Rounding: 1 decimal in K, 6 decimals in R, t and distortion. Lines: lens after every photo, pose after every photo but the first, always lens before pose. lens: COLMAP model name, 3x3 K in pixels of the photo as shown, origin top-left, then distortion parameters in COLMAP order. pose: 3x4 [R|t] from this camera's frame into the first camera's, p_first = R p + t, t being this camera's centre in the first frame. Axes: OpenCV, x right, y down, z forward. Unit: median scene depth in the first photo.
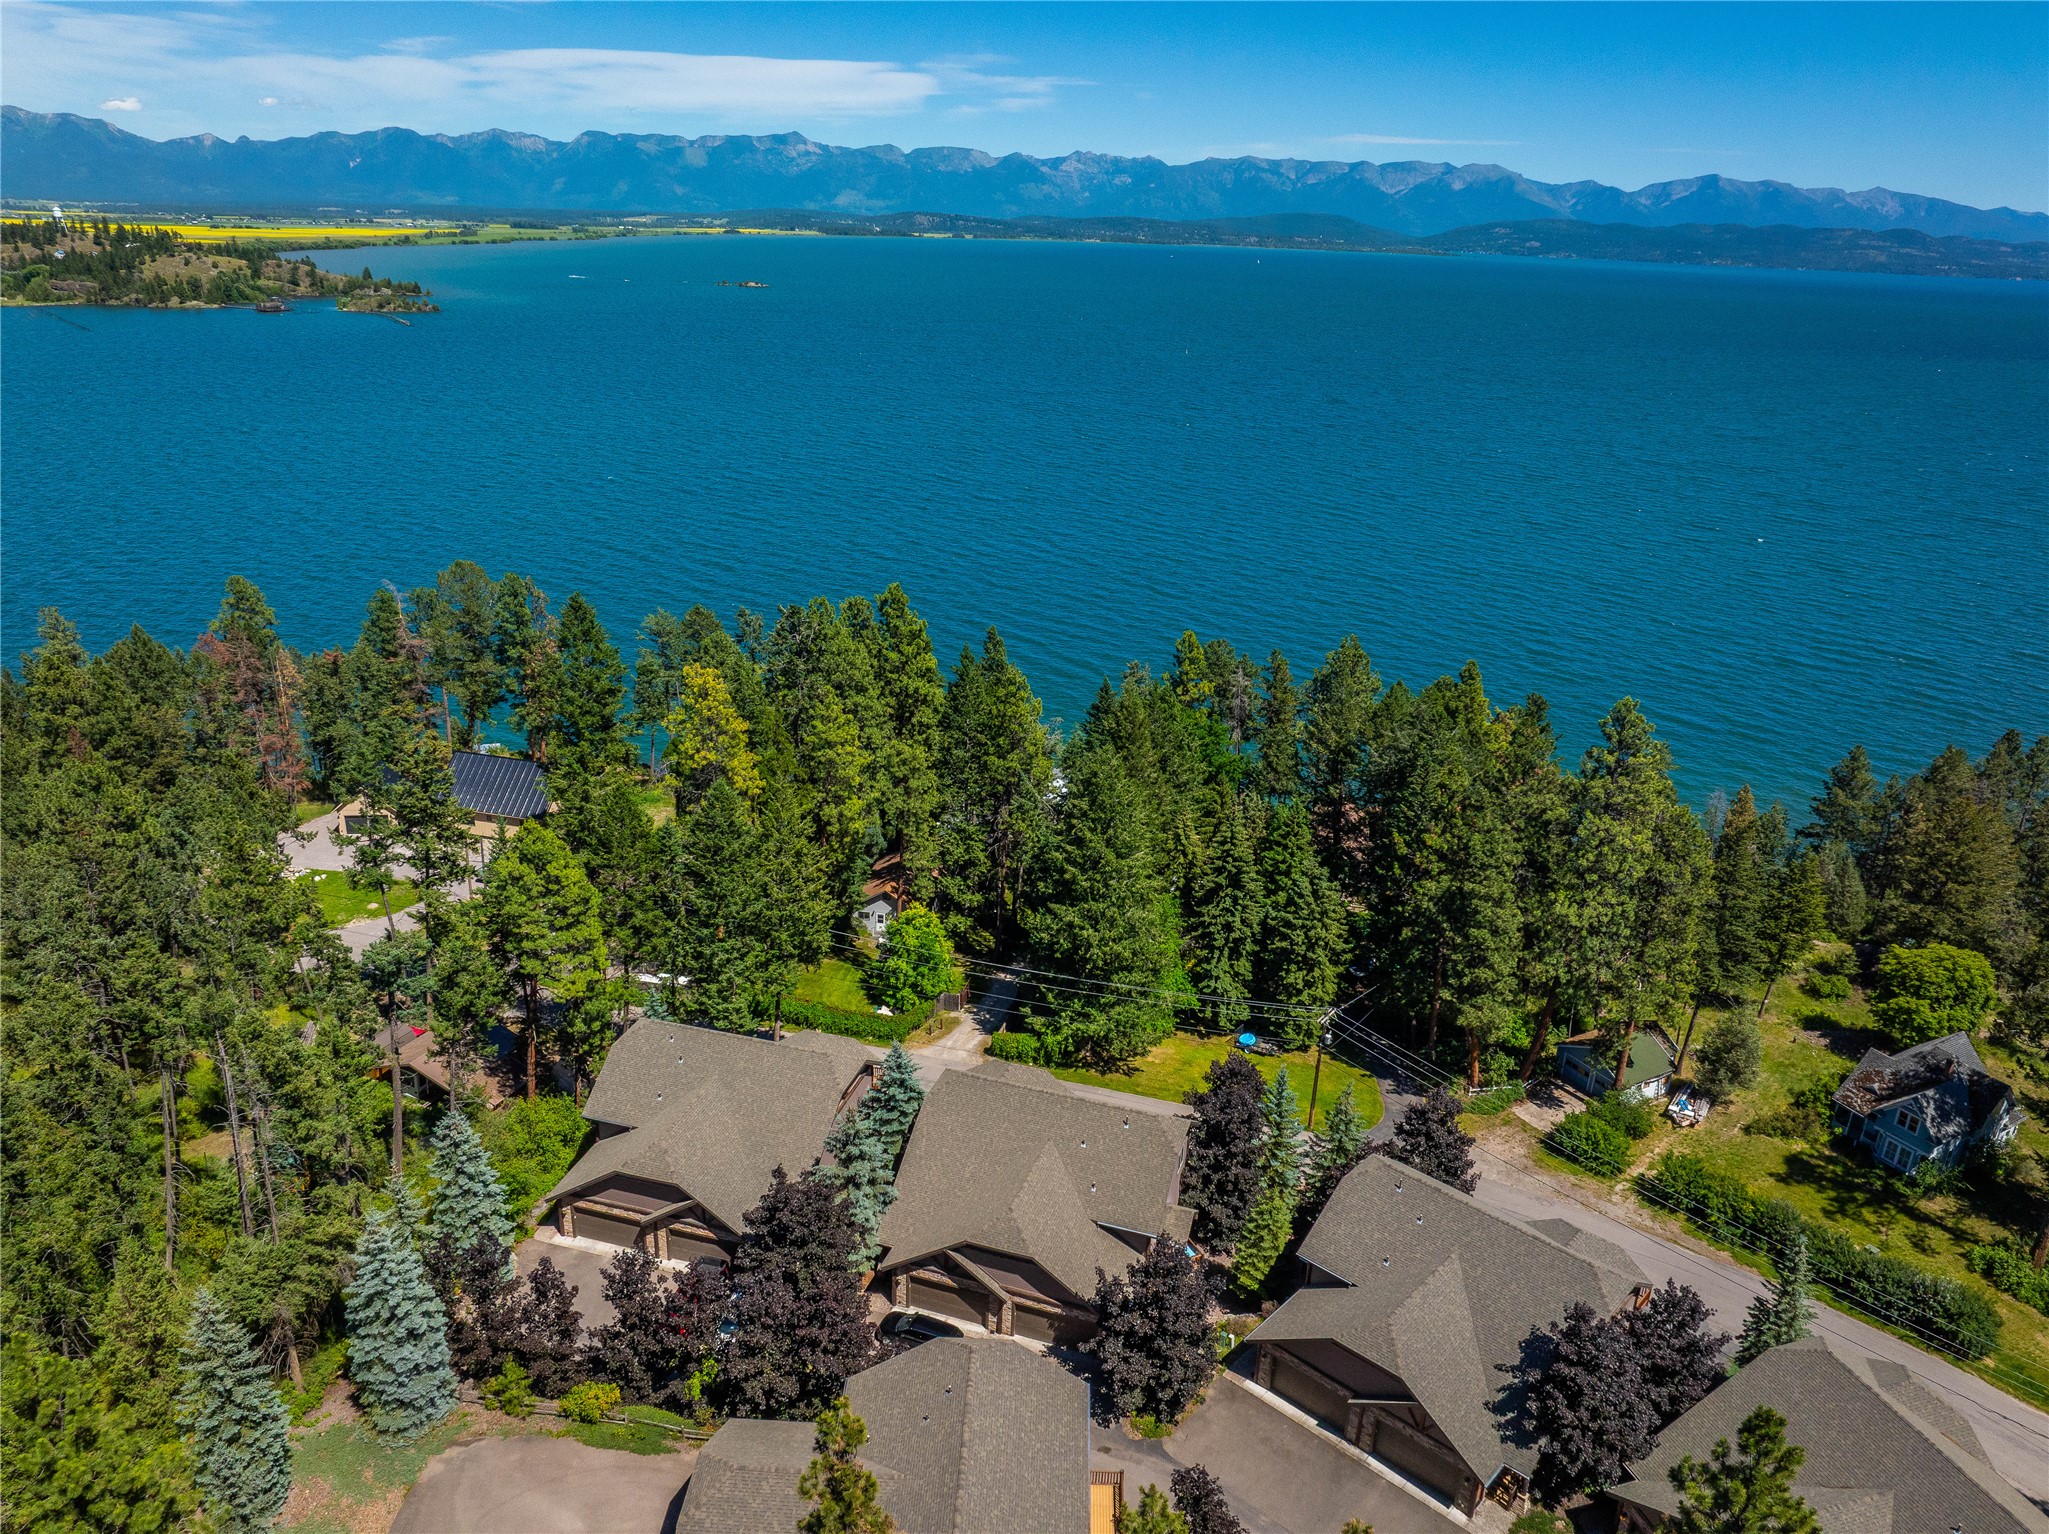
lens RADIAL K [[1459.4, 0, 1020.3], [0, 1459.4, 766.8], [0, 0, 1]] dist [-0.062665, 0.035841]
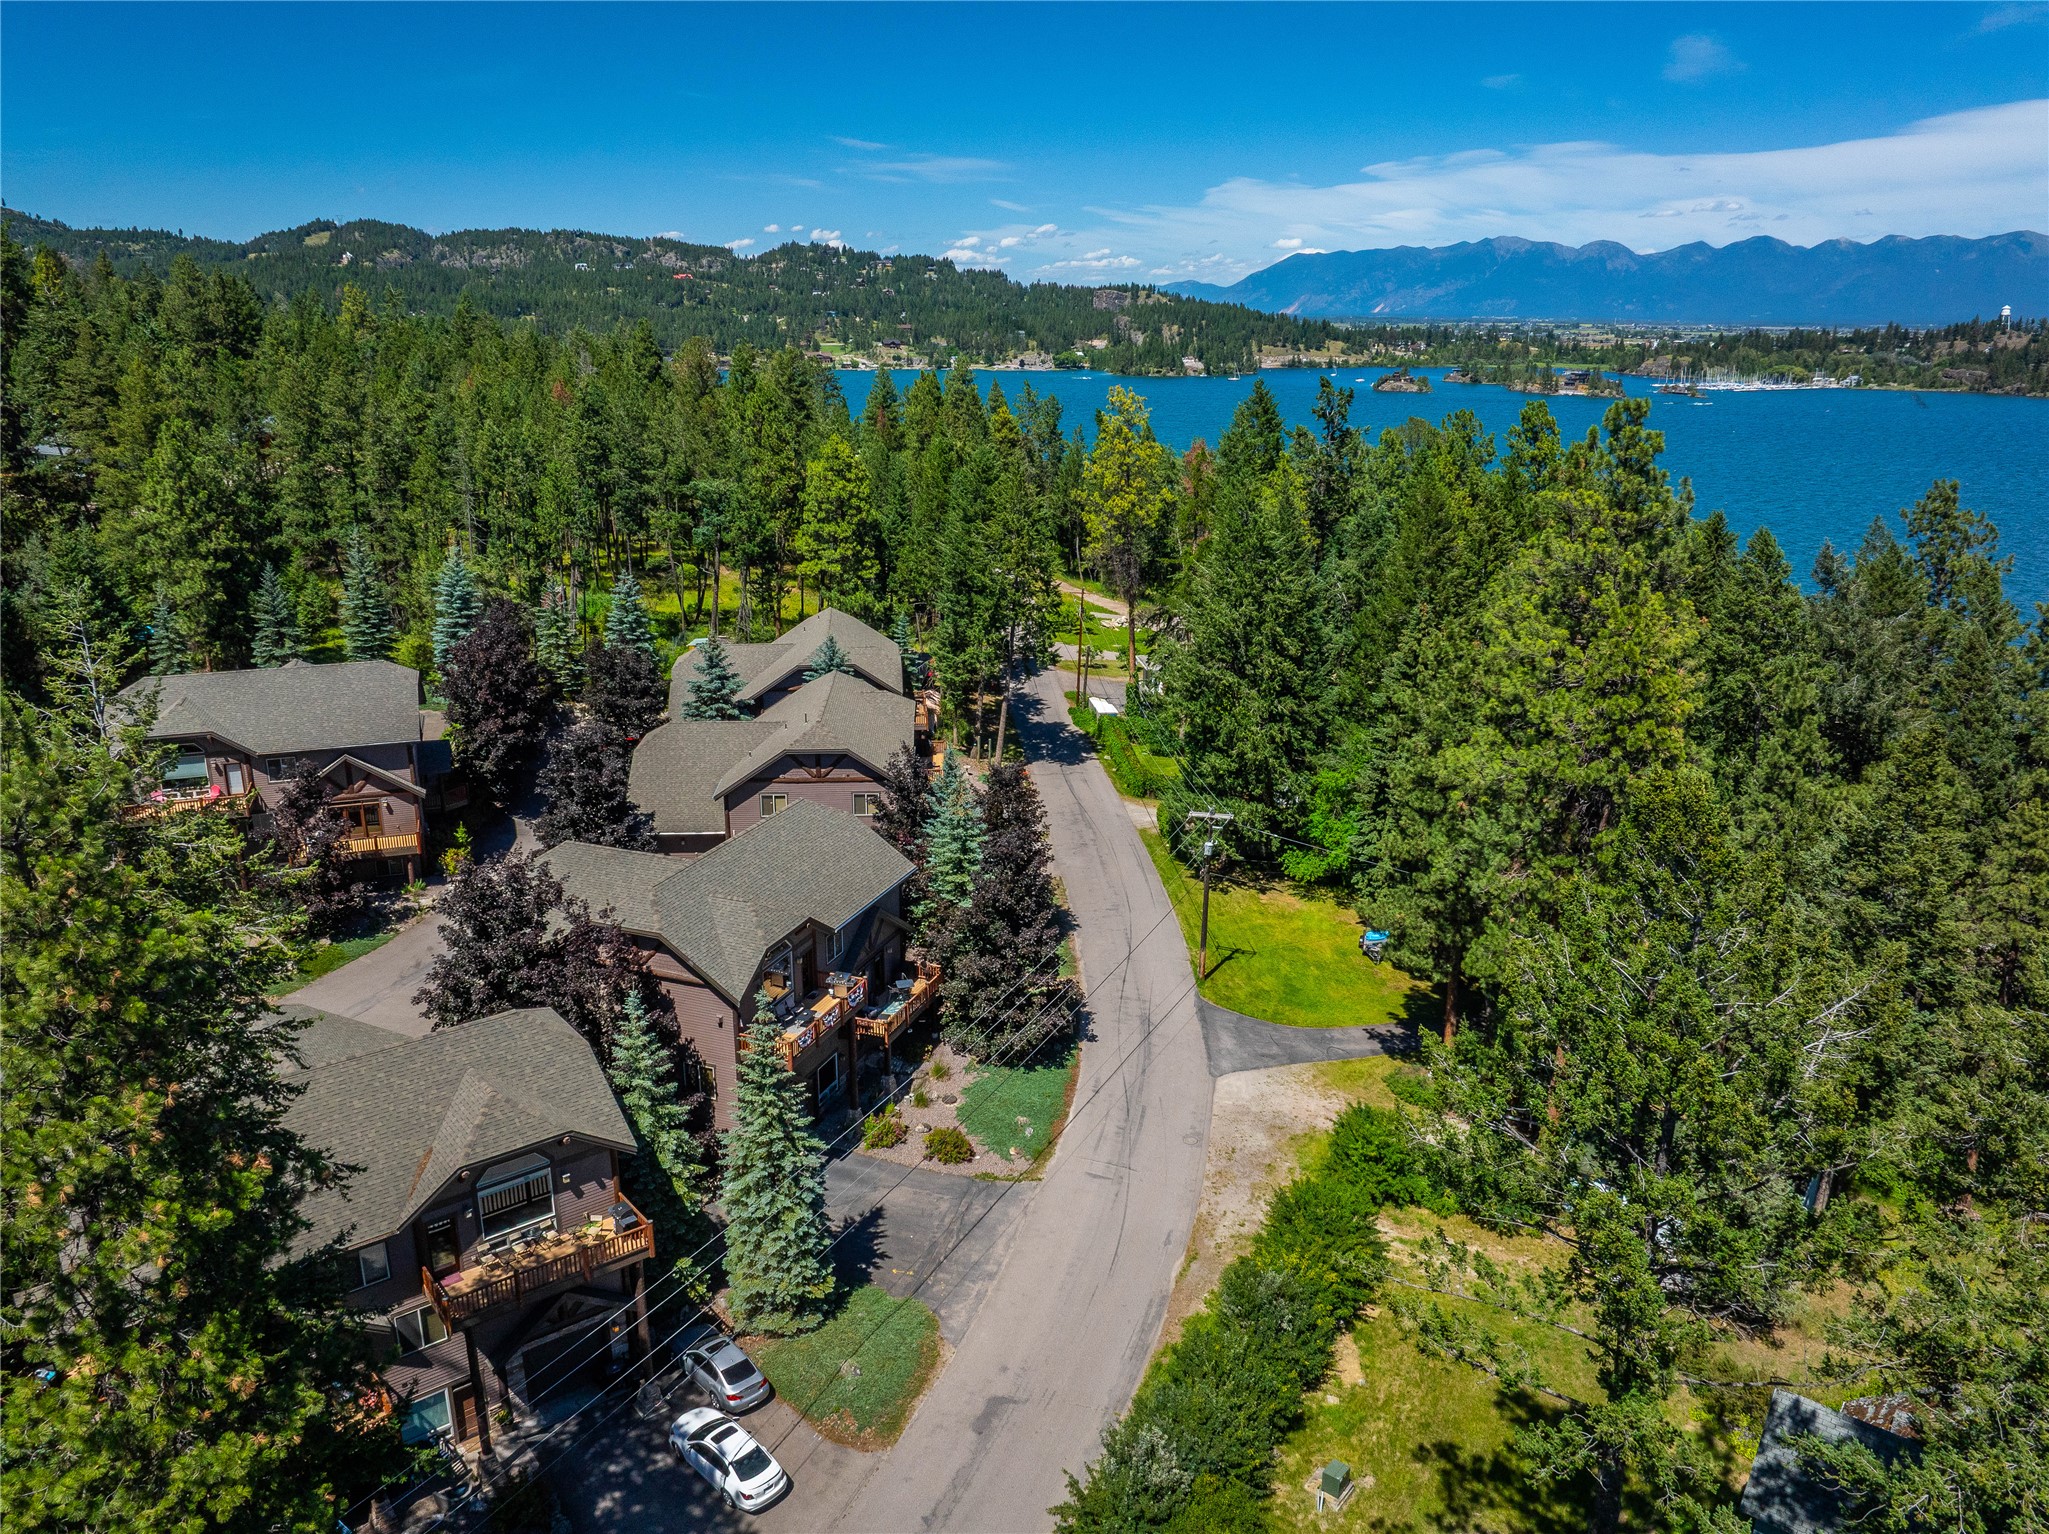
lens RADIAL K [[1487.6, 0, 992.7], [0, 1487.6, 780.6], [0, 0, 1]] dist [-0.042338, 0.001842]
pose [[0.340112, 0.248621, -0.906924, 0.737018], [-0.324518, 0.936204, 0.134948, 0.081185], [0.882617, 0.248415, 0.399096, 0.530544]]
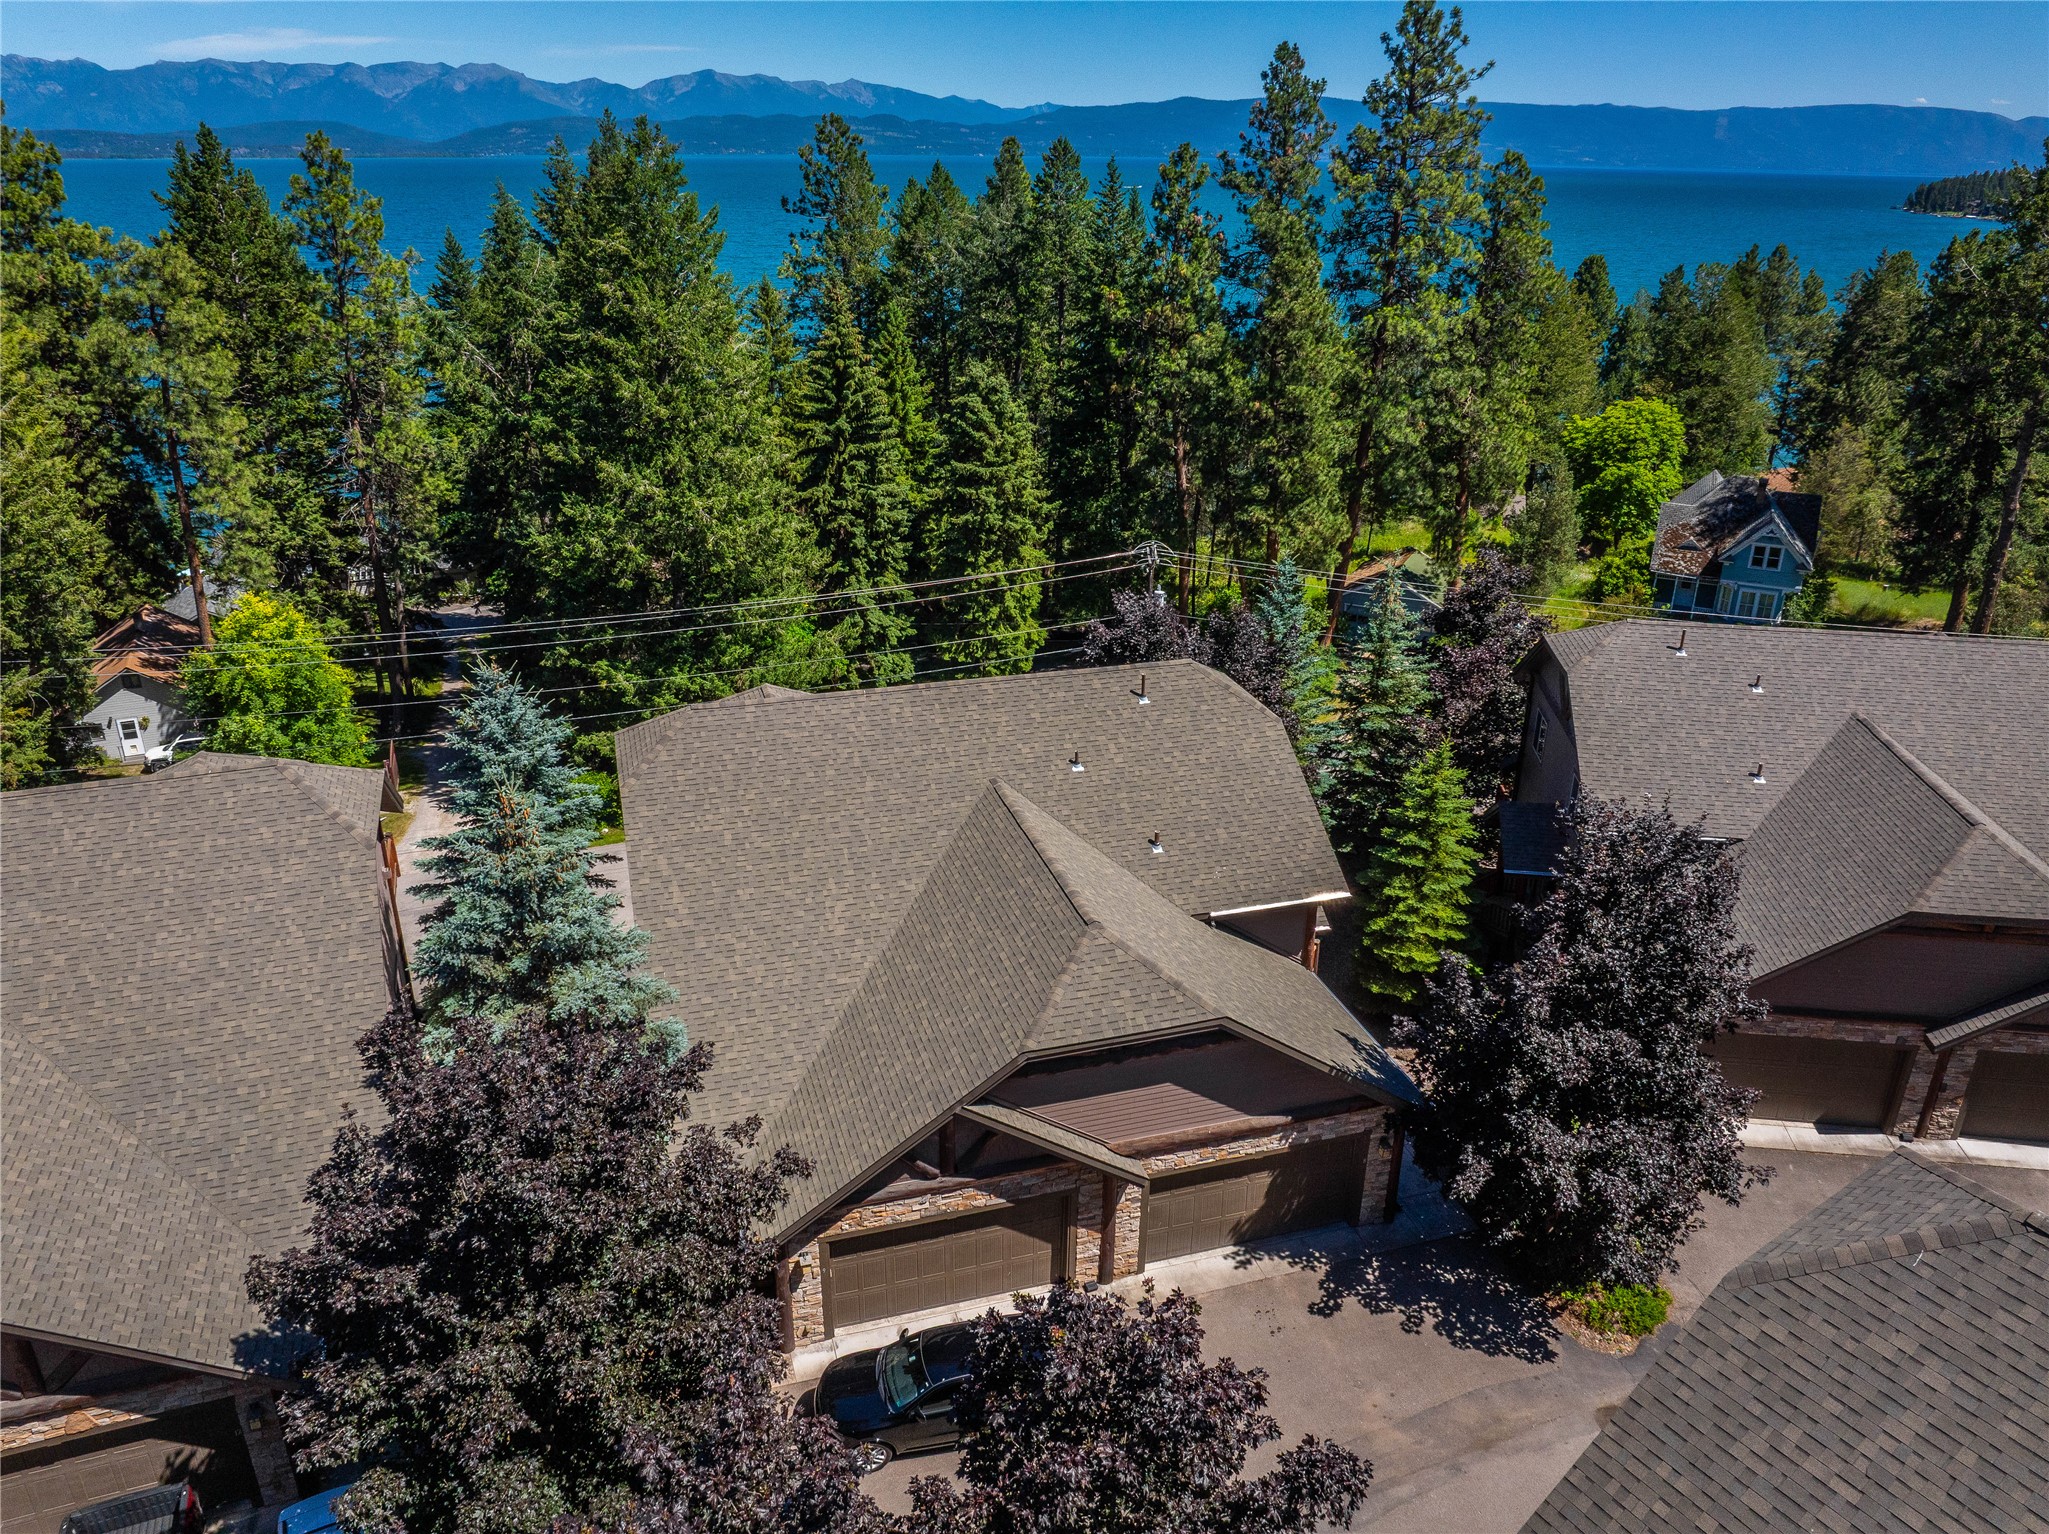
lens RADIAL K [[1420.9, 0, 1045.2], [0, 1420.9, 800.0], [0, 0, 1]] dist [-0.052635, 0.004371]
pose [[0.800406, -0.261668, 0.539332, -0.128807], [0.219510, 0.965148, 0.142493, 0.153613], [-0.557822, 0.004336, 0.829949, 0.494377]]
